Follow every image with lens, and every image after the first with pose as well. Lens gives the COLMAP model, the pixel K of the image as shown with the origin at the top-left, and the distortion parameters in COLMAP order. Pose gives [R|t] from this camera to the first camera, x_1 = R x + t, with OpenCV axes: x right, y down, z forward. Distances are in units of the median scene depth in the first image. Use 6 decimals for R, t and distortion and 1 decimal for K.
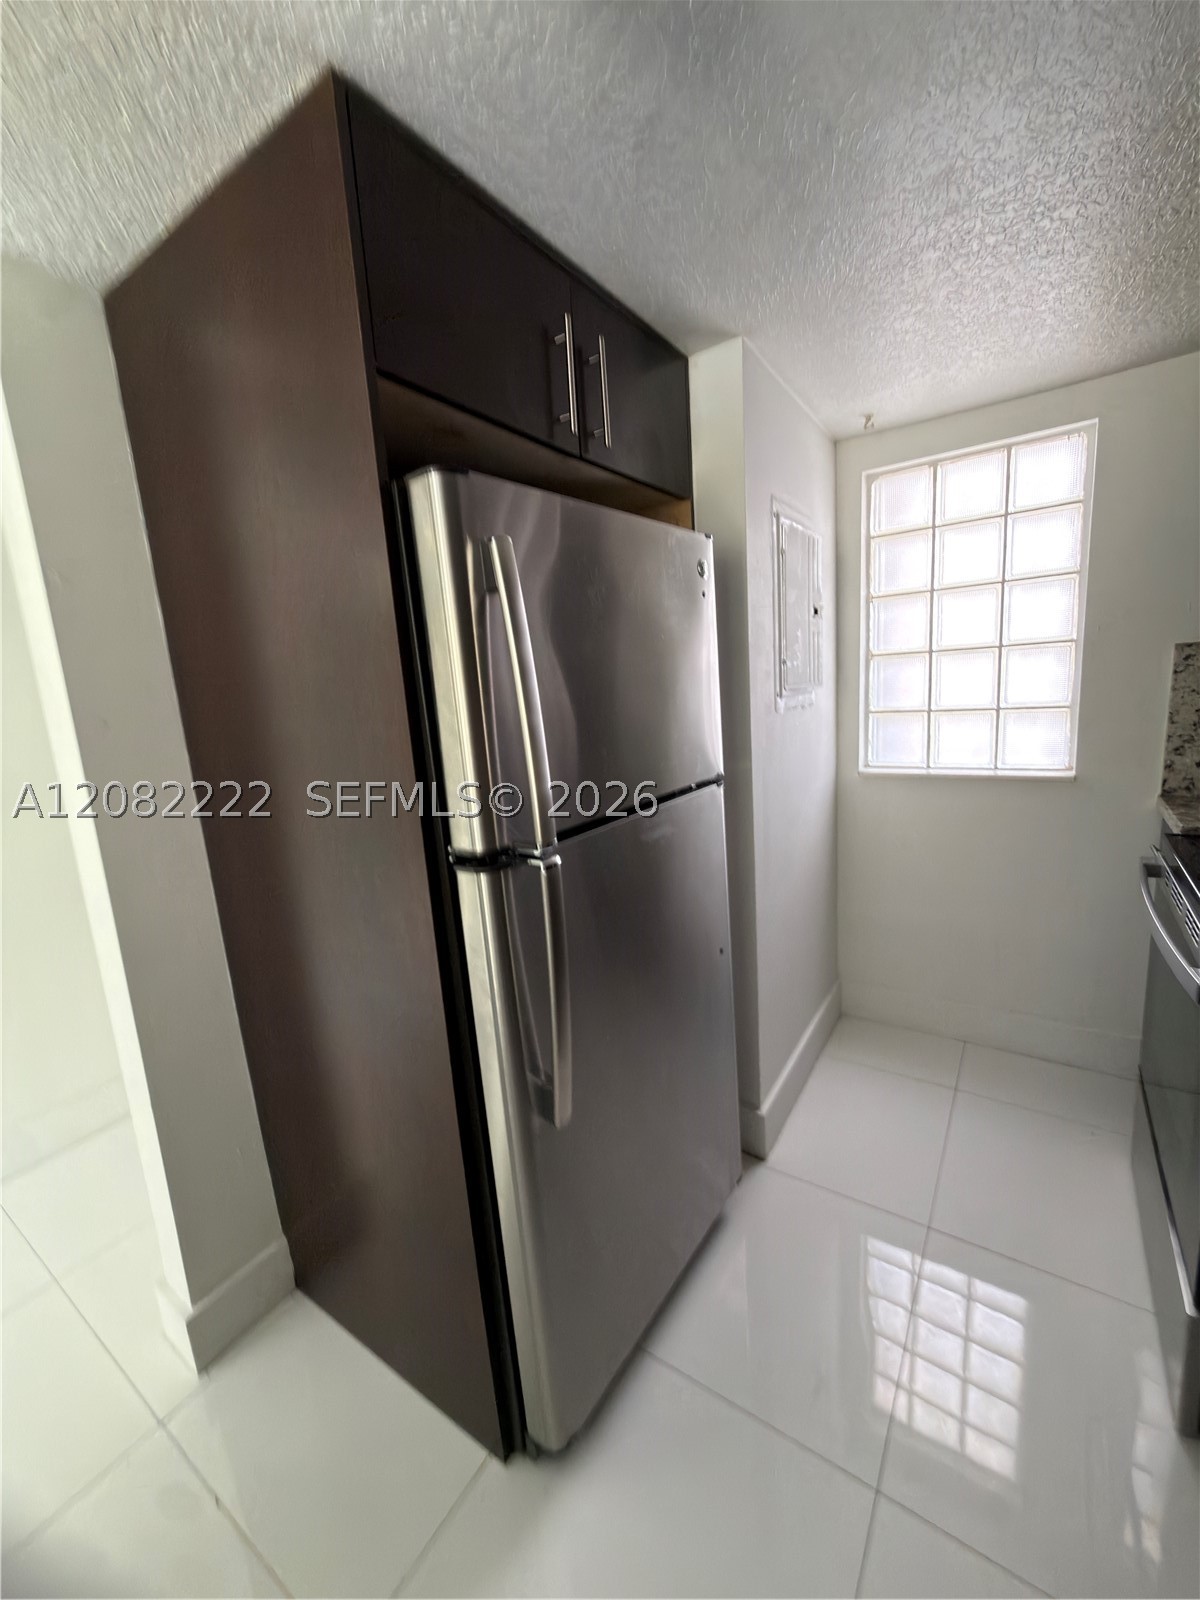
lens RADIAL K [[635.9, 0, 600.0], [0, 635.9, 800.0], [0, 0, 1]] dist [-0.001207, -0.000409]
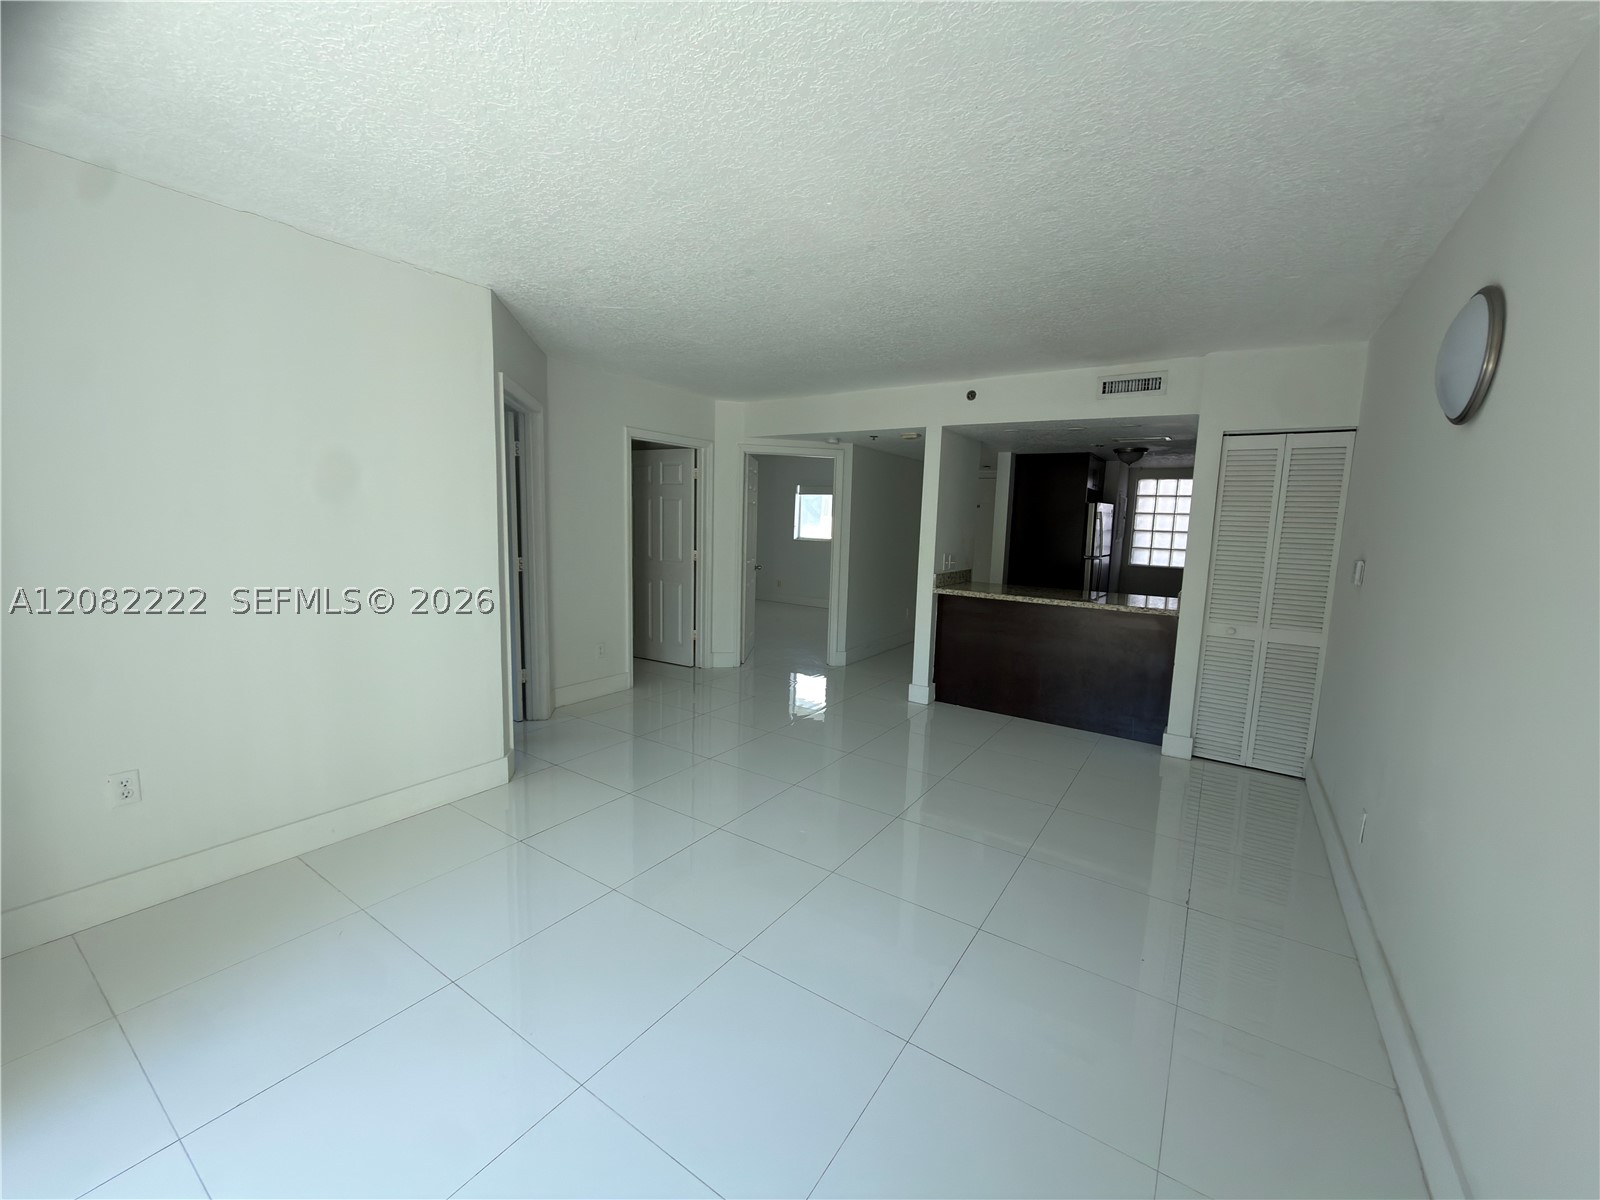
lens RADIAL K [[643.3, 0, 800.0], [0, 643.3, 600.0], [0, 0, 1]] dist [0.007172, -0.000058]
pose [[0.994876, 0.100136, 0.013976, -1.636347], [-0.099144, 0.993303, -0.059327, 0.628188], [-0.019823, 0.057638, 0.998141, -2.853307]]
